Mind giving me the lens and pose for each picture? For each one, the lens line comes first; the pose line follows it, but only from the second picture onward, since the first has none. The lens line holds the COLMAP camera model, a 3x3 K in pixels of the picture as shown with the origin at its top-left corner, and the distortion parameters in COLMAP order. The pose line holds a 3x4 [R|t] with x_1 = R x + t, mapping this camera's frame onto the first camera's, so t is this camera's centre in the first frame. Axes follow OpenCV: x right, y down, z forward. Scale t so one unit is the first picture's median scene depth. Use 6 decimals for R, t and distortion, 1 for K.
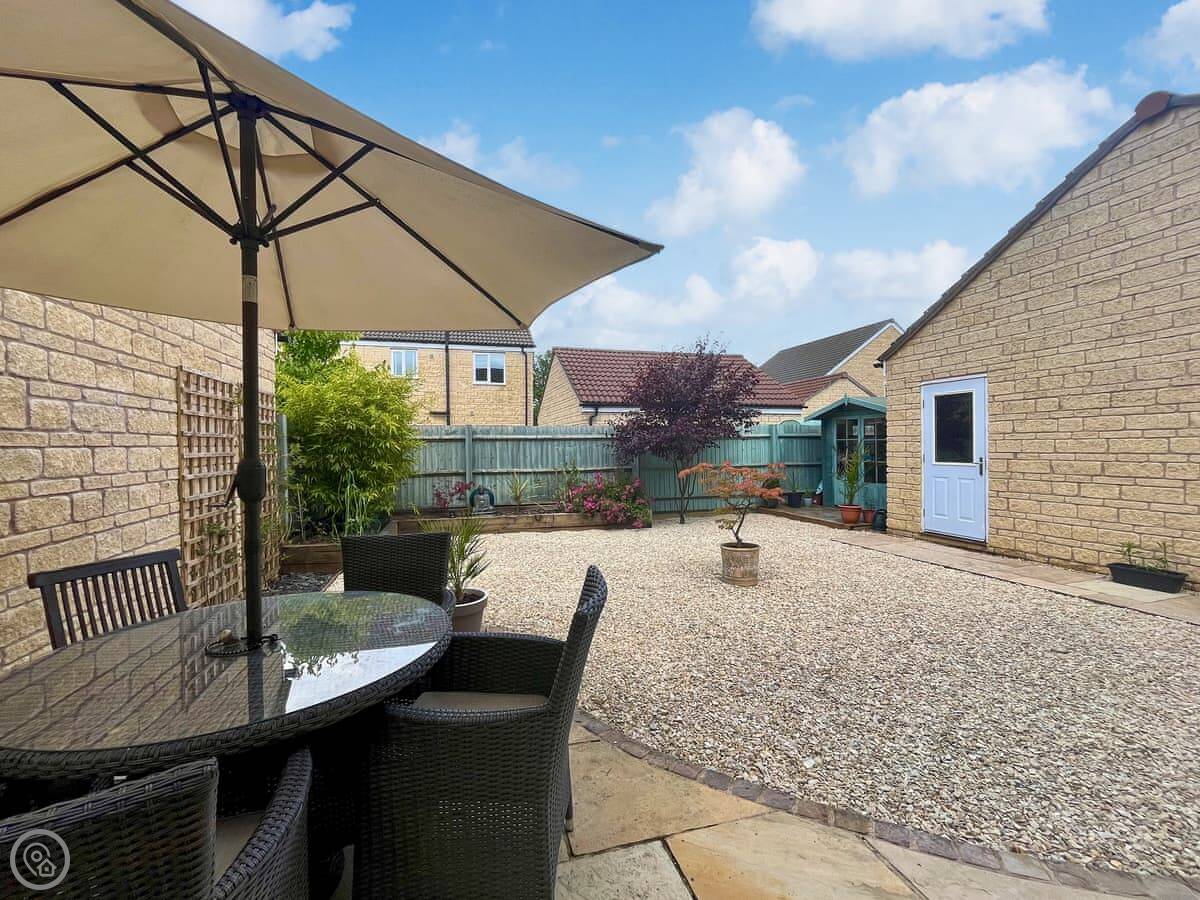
lens RADIAL K [[524.4, 0, 600.0], [0, 524.4, 450.0], [0, 0, 1]] dist [-0.000724, 0.000022]
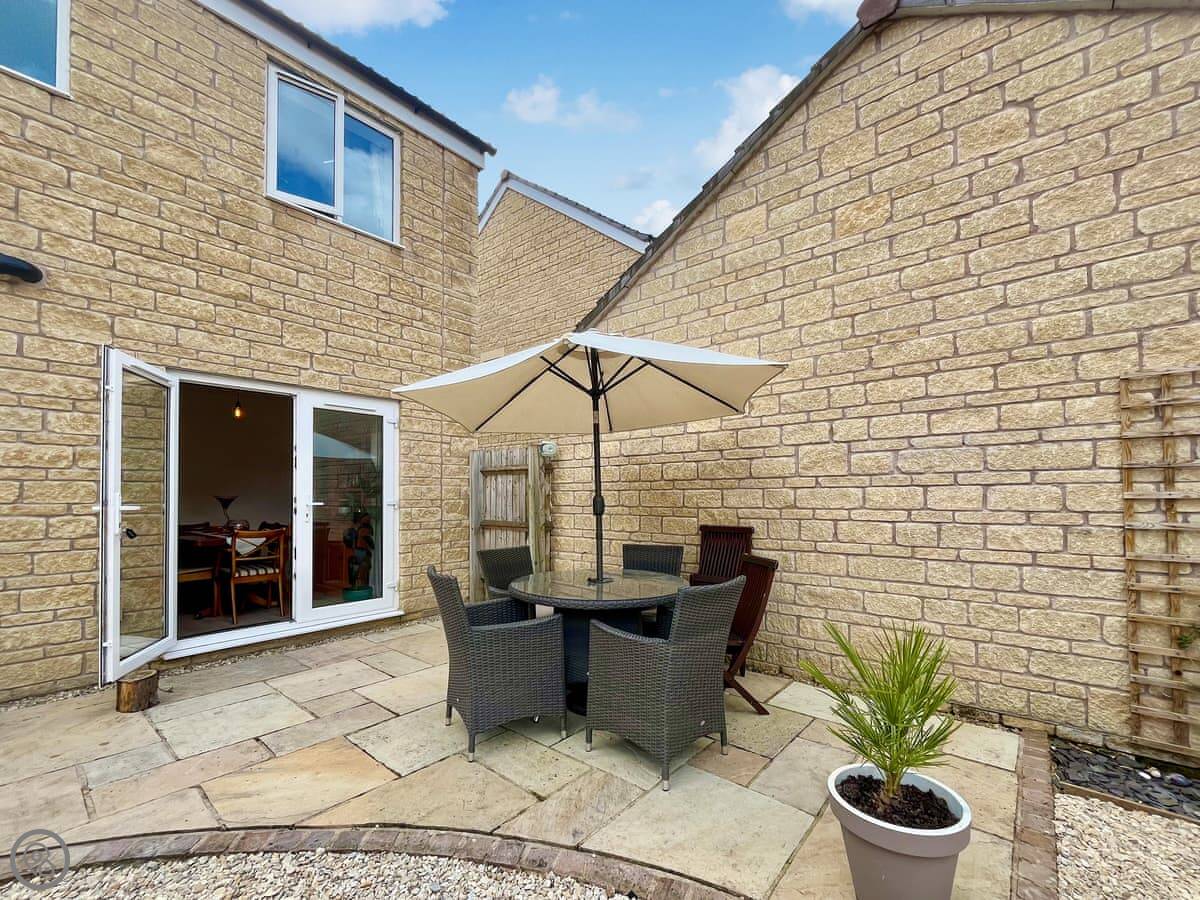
lens RADIAL K [[500.8, 0, 597.4], [0, 500.8, 460.9], [0, 0, 1]] dist [-0.000718, -0.000060]
pose [[-0.839352, -0.024745, -0.543025, 0.261029], [0.005499, 0.998526, -0.054000, -0.005229], [0.543561, -0.048311, -0.837978, 1.512150]]
